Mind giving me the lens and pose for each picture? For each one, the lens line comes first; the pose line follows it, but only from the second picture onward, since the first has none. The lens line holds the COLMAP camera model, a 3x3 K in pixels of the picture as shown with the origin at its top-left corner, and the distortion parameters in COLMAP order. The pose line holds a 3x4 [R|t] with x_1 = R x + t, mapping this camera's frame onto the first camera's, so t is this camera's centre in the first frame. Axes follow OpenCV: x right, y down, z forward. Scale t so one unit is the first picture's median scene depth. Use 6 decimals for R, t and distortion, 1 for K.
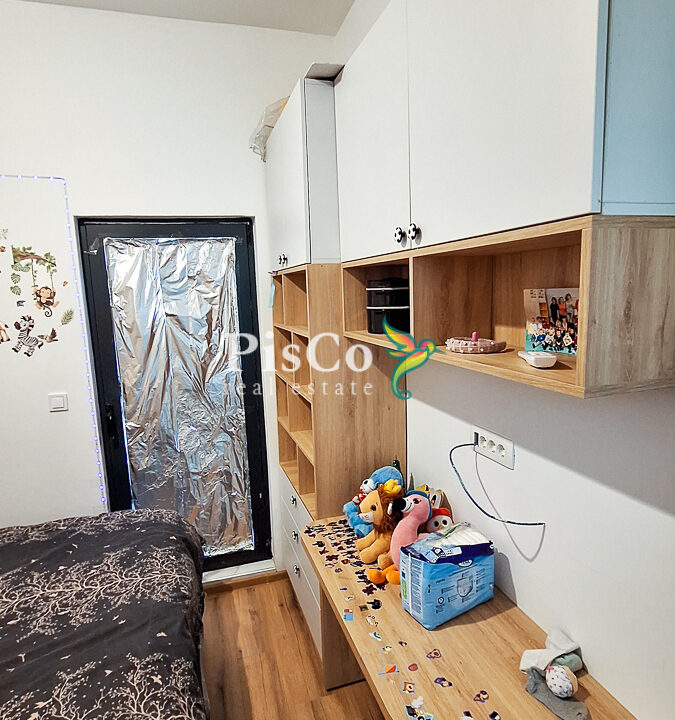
lens RADIAL K [[469.6, 0, 337.5], [0, 469.6, 360.0], [0, 0, 1]] dist [-0.007349, 0.003162]
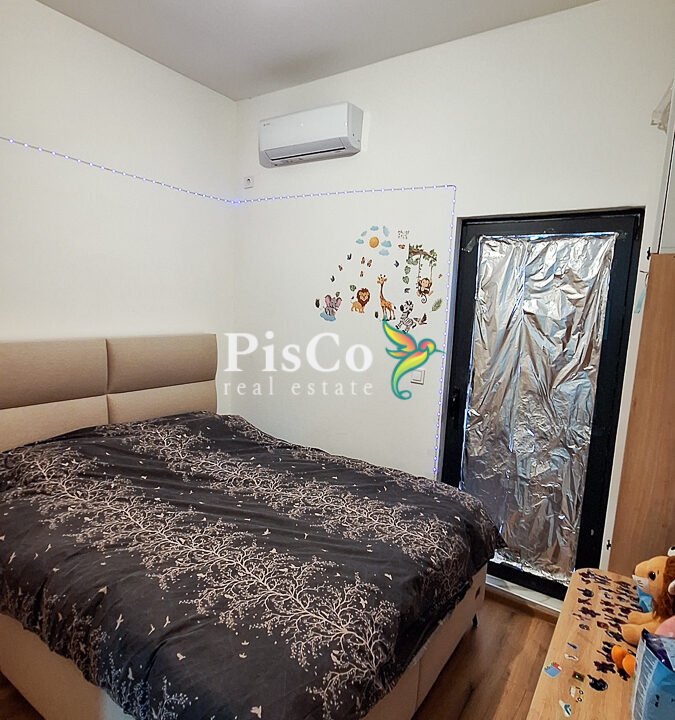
lens RADIAL K [[477.0, 0, 337.5], [0, 477.0, 360.0], [0, 0, 1]] dist [-0.003443, 0.005441]
pose [[0.624340, 0.164120, -0.763717, 0.177216], [-0.186246, 0.980760, 0.058506, 0.017412], [0.758625, 0.105712, 0.642894, 0.061118]]
